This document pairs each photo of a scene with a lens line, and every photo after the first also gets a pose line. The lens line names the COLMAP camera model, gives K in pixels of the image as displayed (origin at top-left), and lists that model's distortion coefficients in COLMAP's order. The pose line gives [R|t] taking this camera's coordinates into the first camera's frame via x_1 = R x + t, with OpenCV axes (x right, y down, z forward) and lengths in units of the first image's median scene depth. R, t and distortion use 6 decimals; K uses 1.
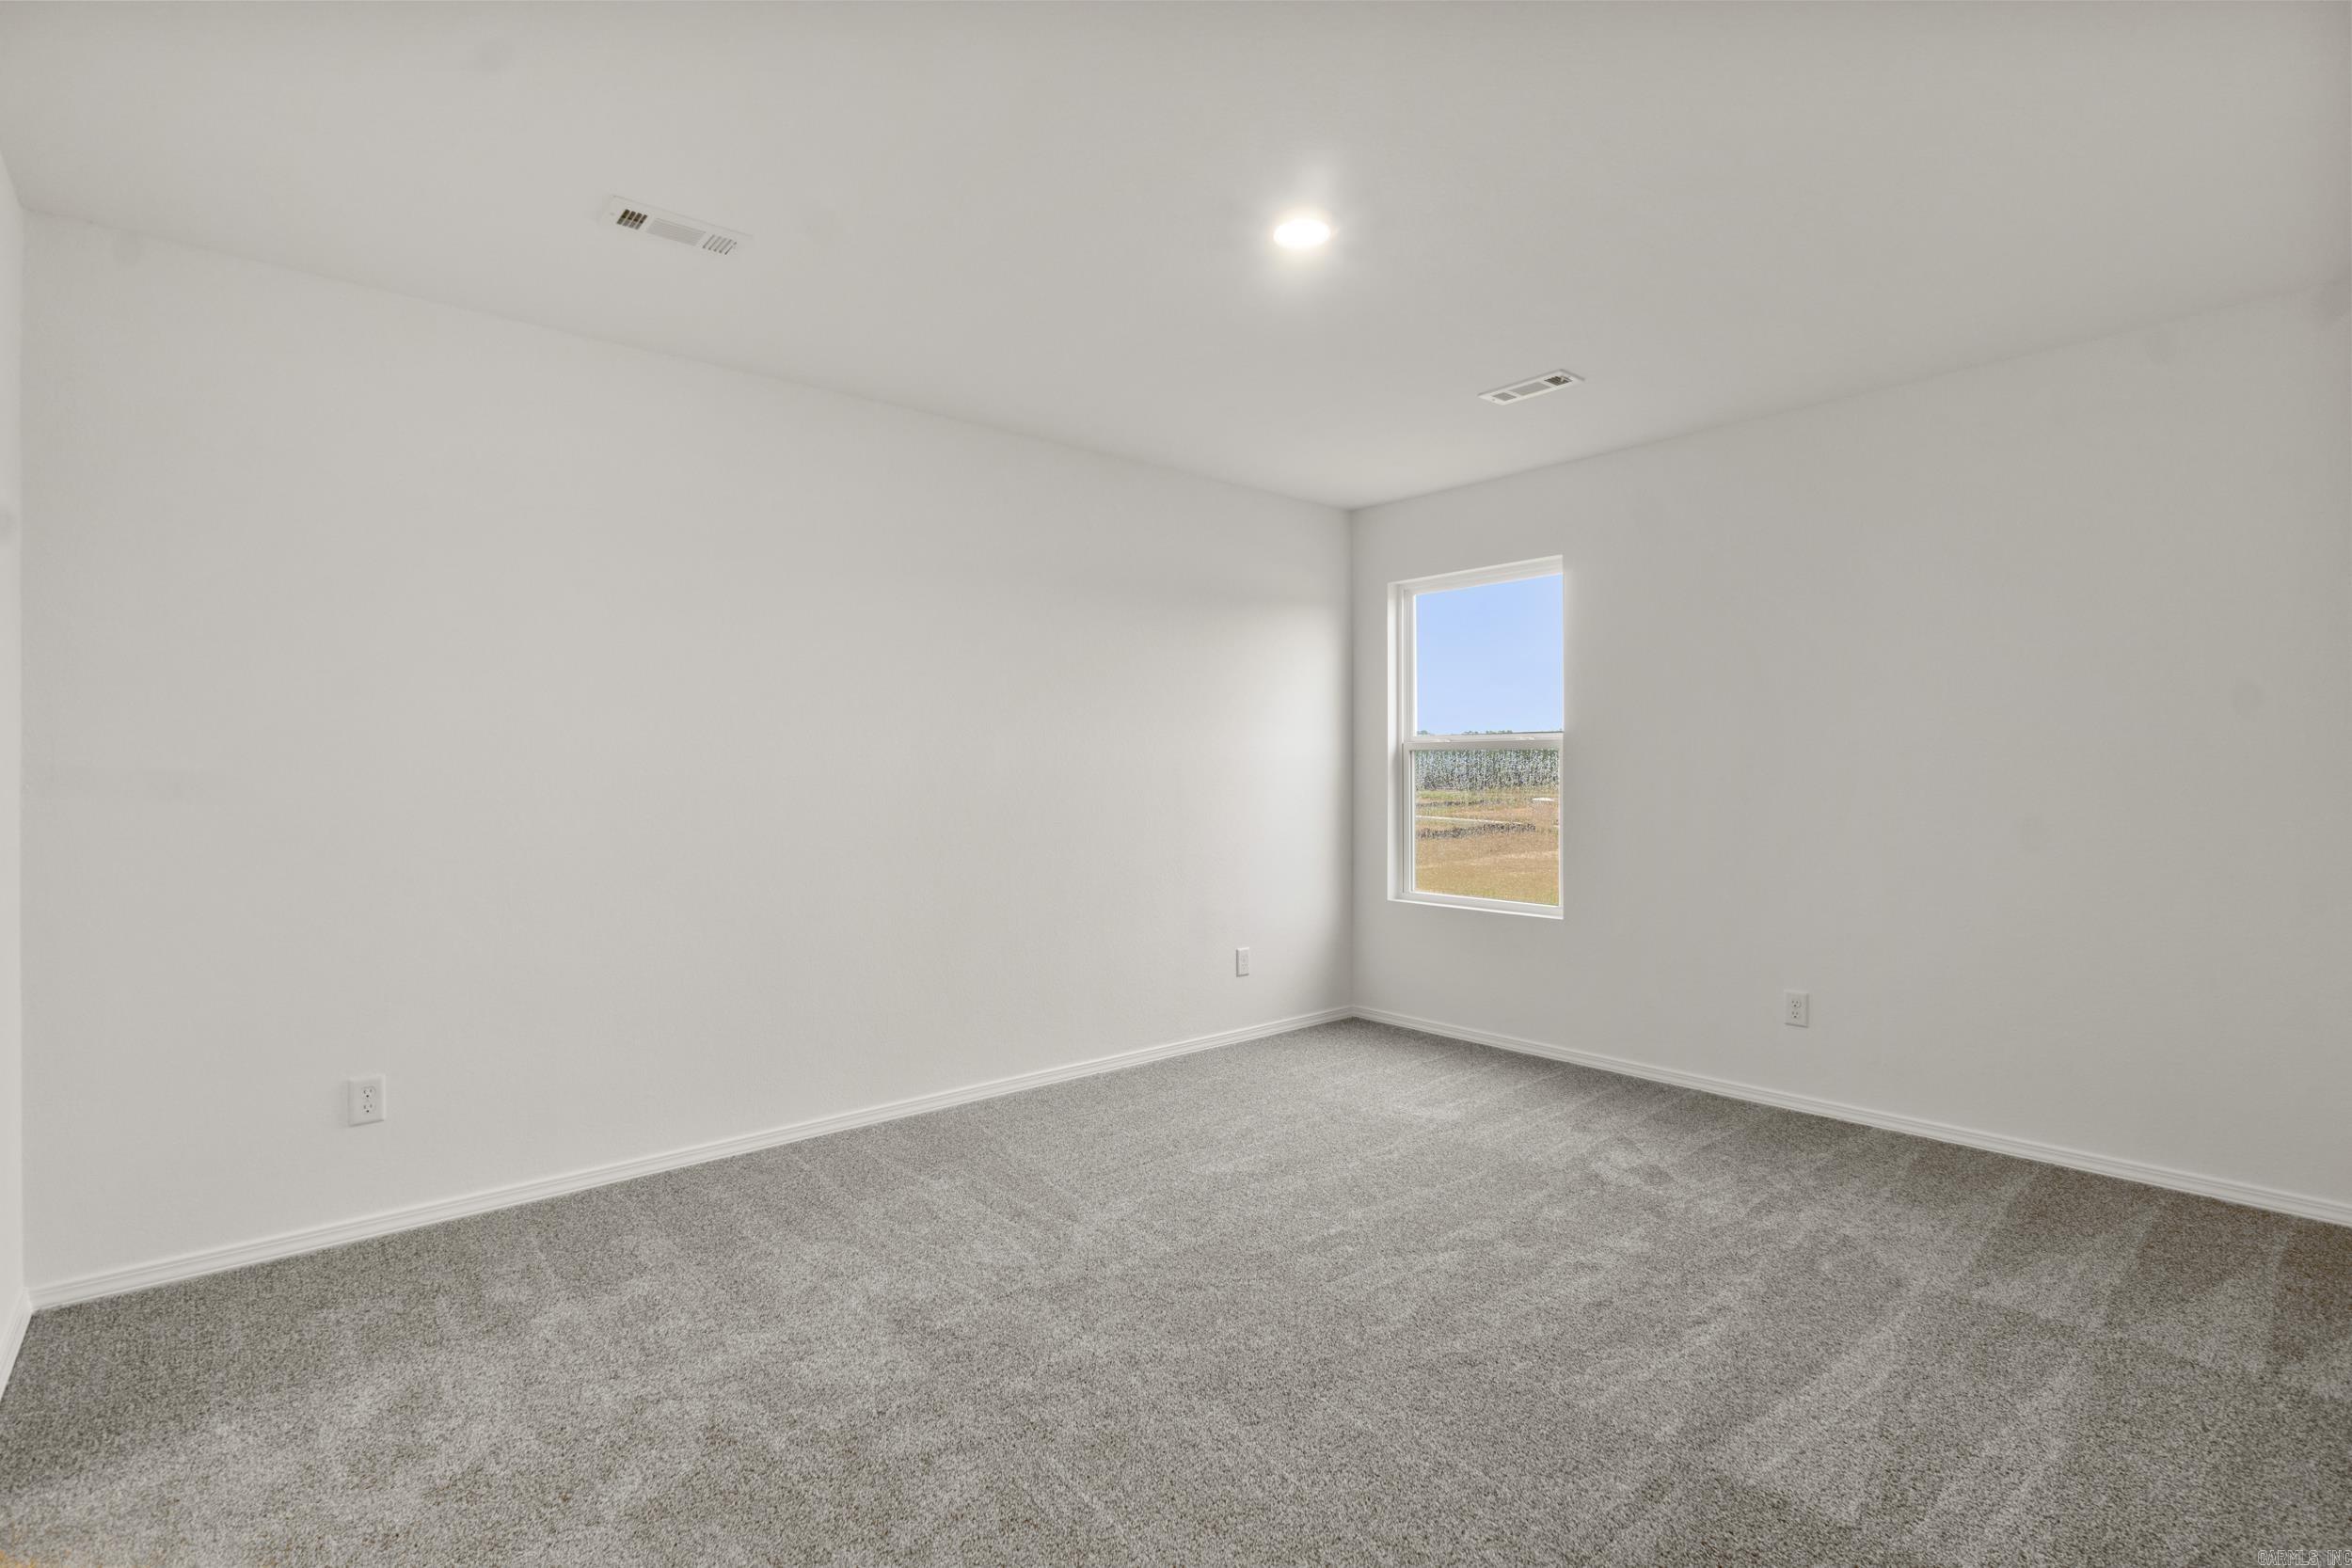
lens RADIAL K [[1153.8, 0, 1168.4], [0, 1153.8, 769.1], [0, 0, 1]] dist [0.001188, -0.001931]
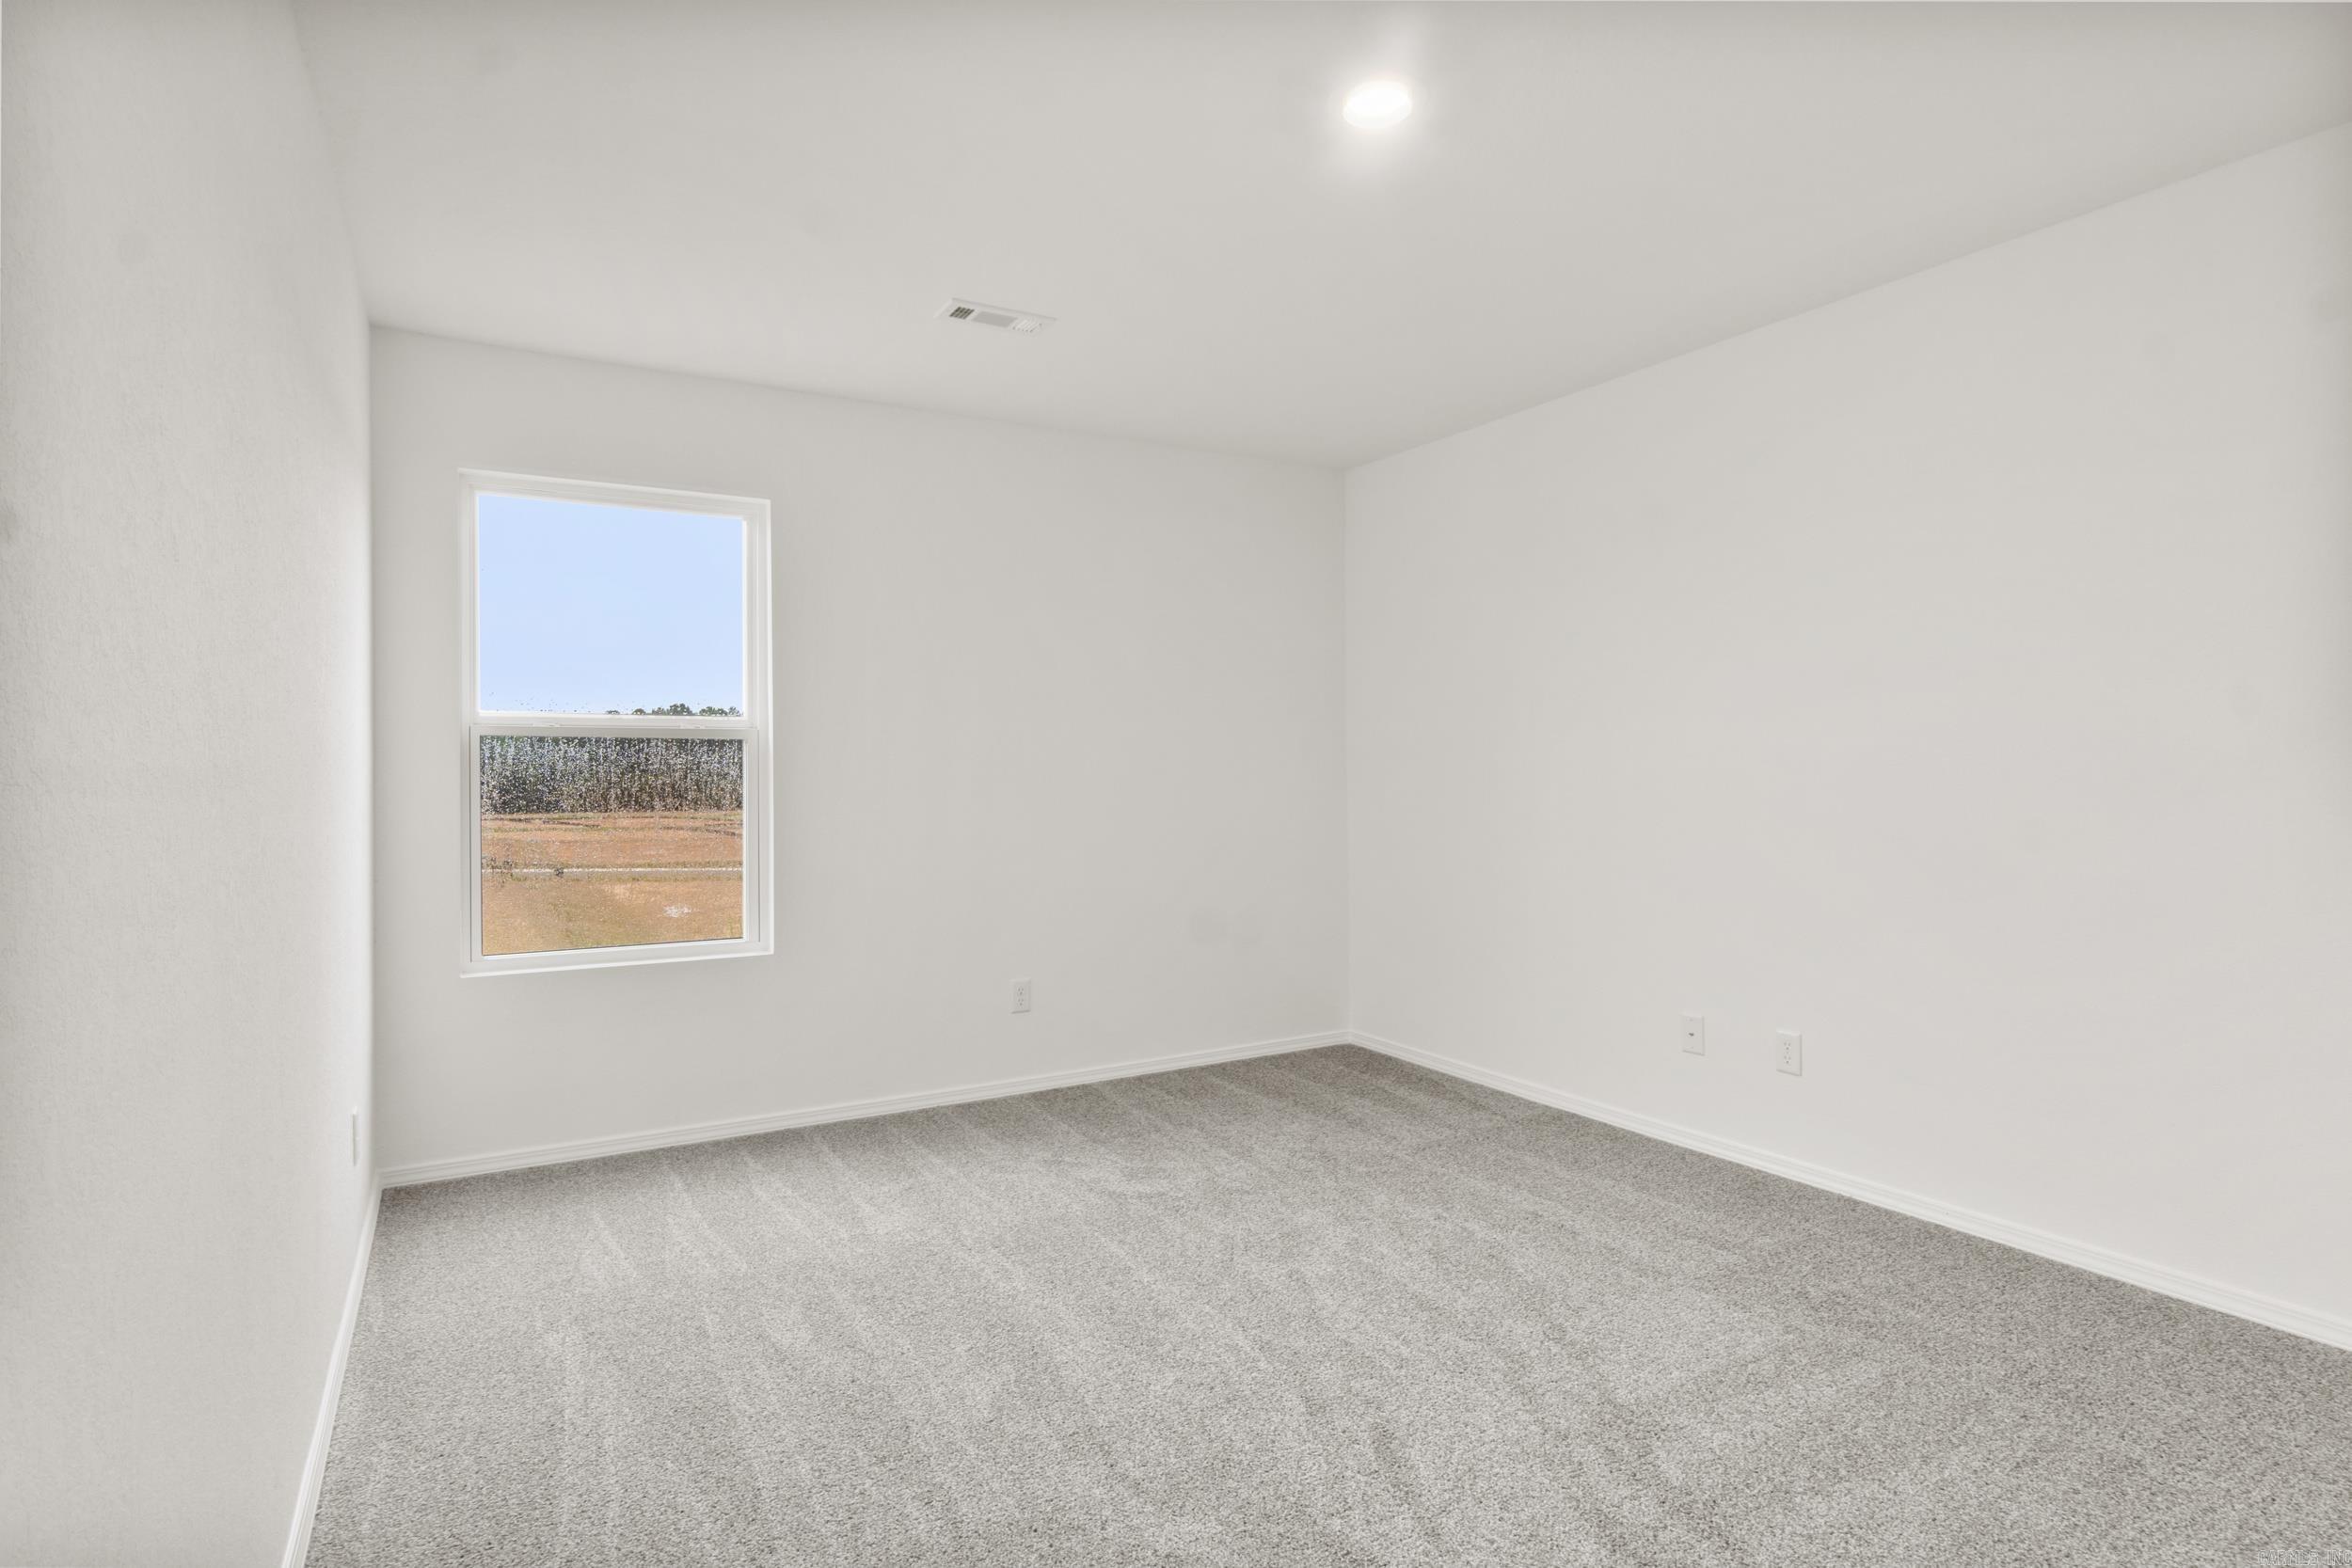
lens RADIAL K [[1197.0, 0, 1176.6], [0, 1197.0, 773.8], [0, 0, 1]] dist [-0.003247, 0.003618]
pose [[0.170523, 0.001271, 0.985353, -0.560946], [0.004567, 0.999987, -0.002080, 0.011263], [-0.985343, 0.004855, 0.170515, 0.763147]]
